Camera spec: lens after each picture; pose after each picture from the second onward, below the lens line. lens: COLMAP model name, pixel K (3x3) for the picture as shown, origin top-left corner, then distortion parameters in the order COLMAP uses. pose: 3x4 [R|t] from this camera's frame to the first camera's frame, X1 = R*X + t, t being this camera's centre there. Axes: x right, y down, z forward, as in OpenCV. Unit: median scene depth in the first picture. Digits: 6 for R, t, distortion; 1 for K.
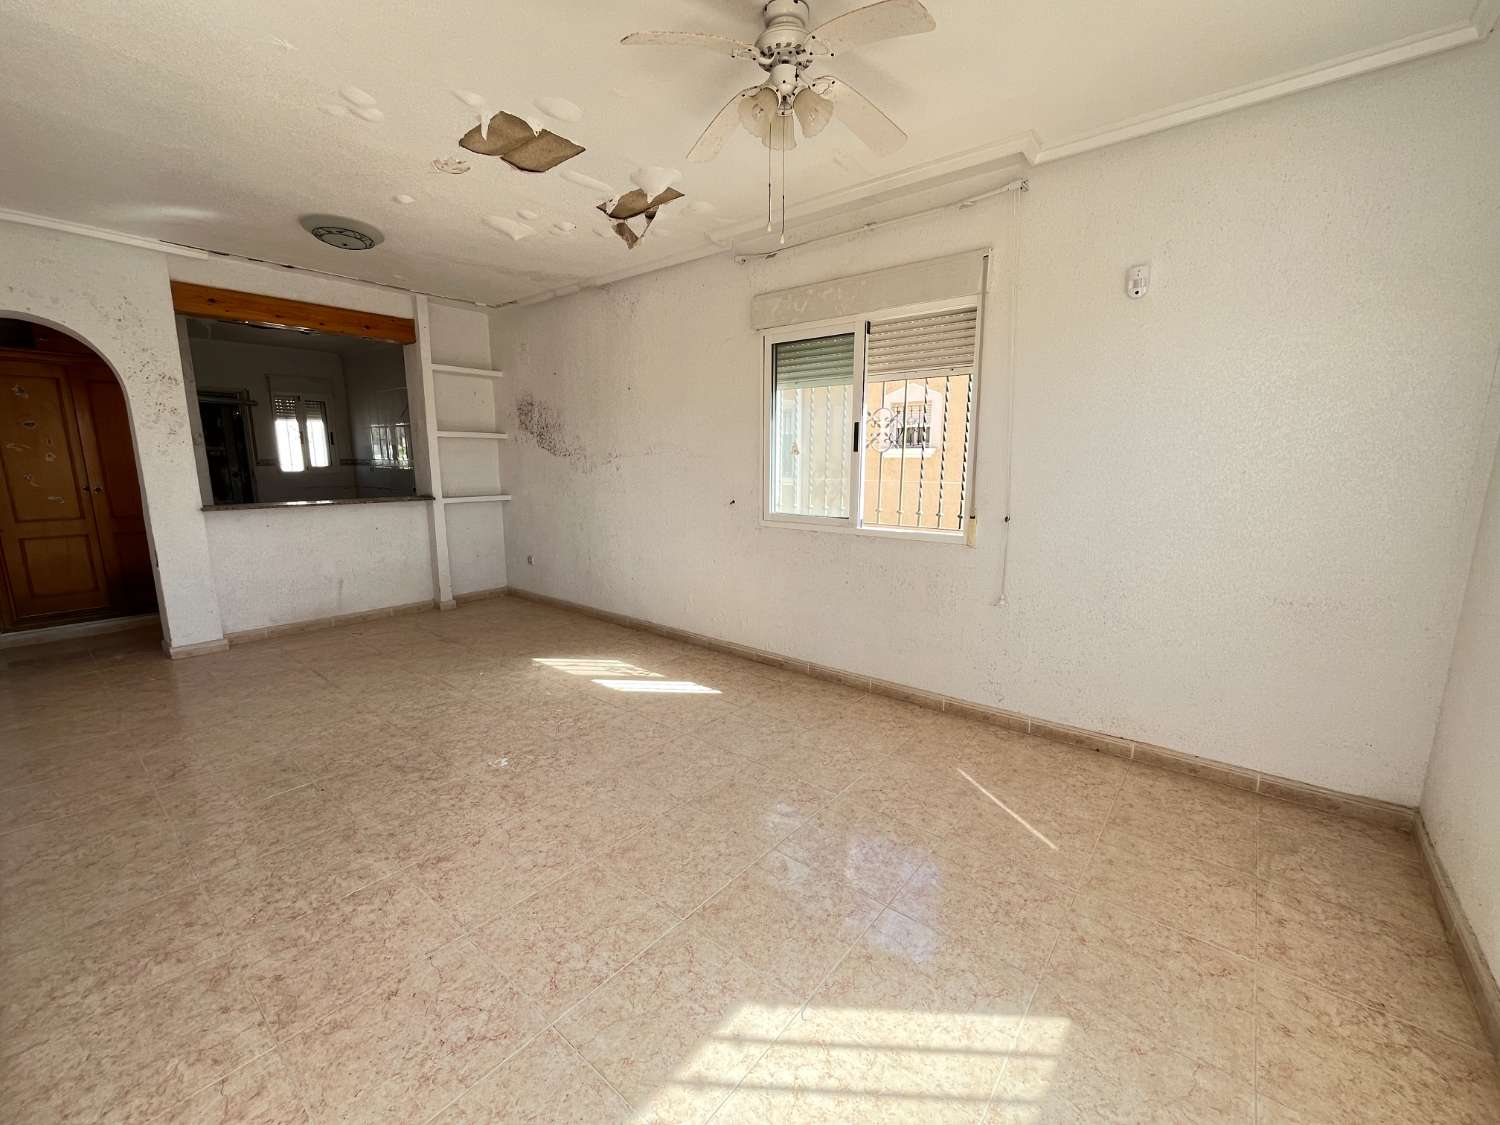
lens RADIAL K [[608.1, 0, 750.0], [0, 608.1, 562.5], [0, 0, 1]] dist [0.000714, 0.000139]
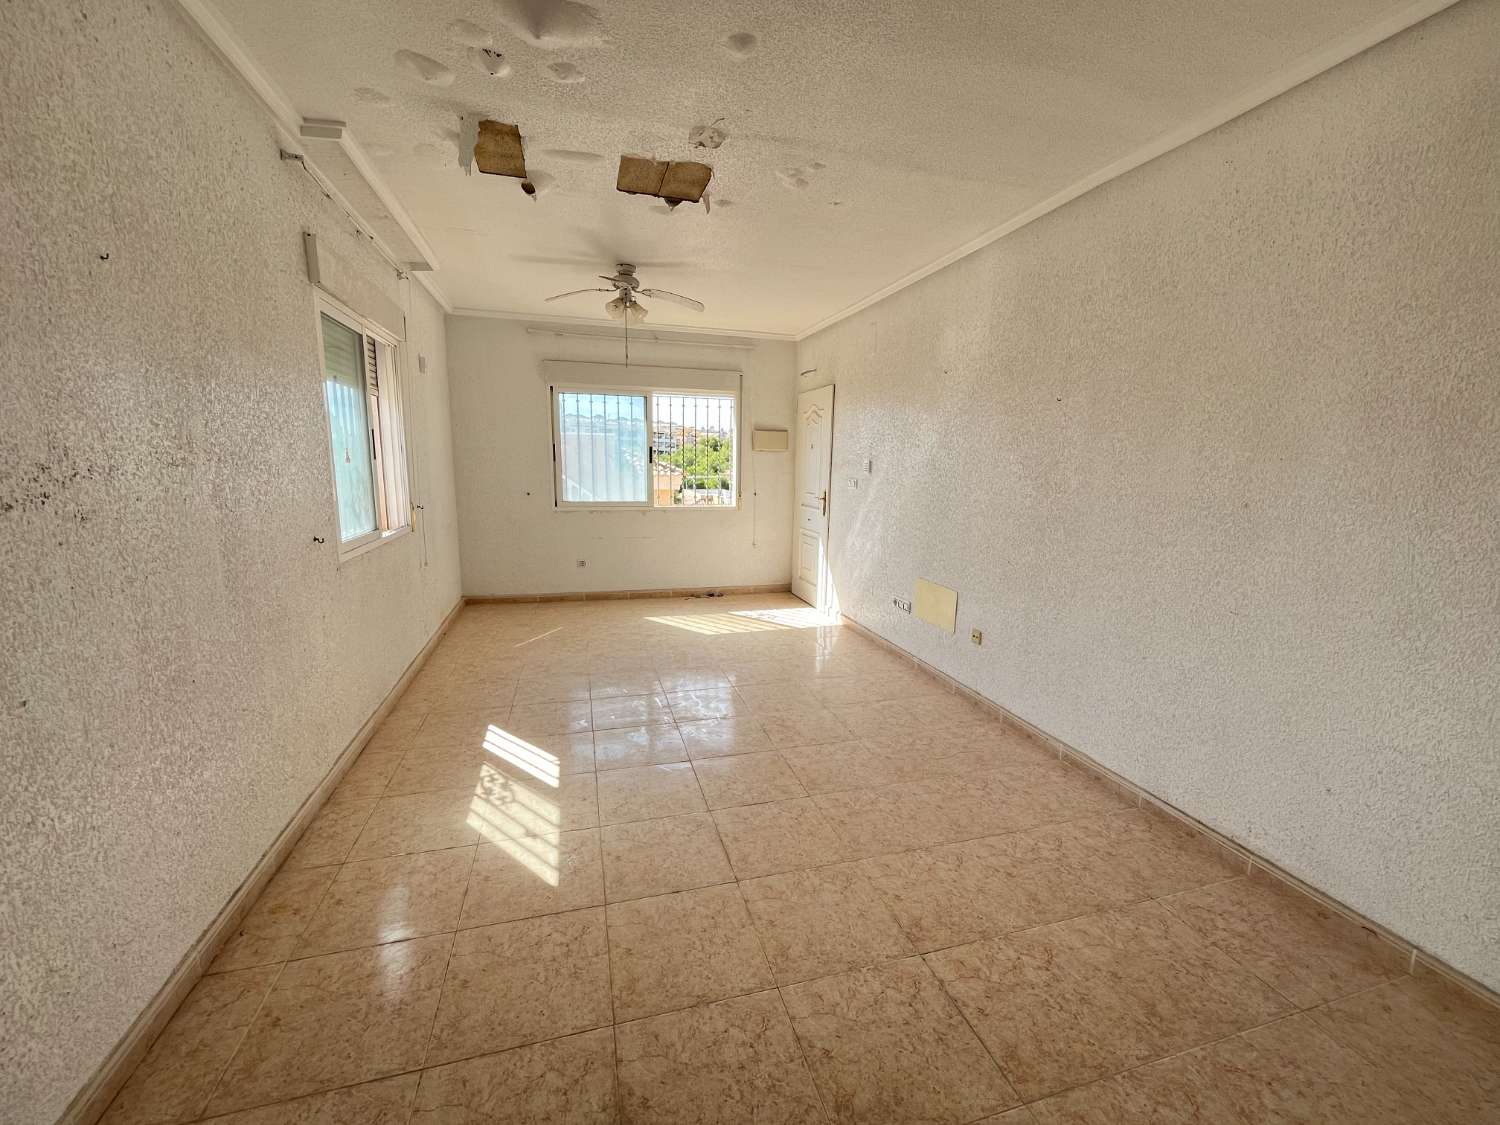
lens RADIAL K [[608.1, 0, 750.0], [0, 608.1, 562.5], [0, 0, 1]] dist [0.000714, 0.000139]
pose [[-0.823521, -0.105199, 0.557447, -0.833140], [0.079649, 0.951480, 0.297225, -0.252550], [-0.561667, 0.289170, -0.775184, 1.387818]]
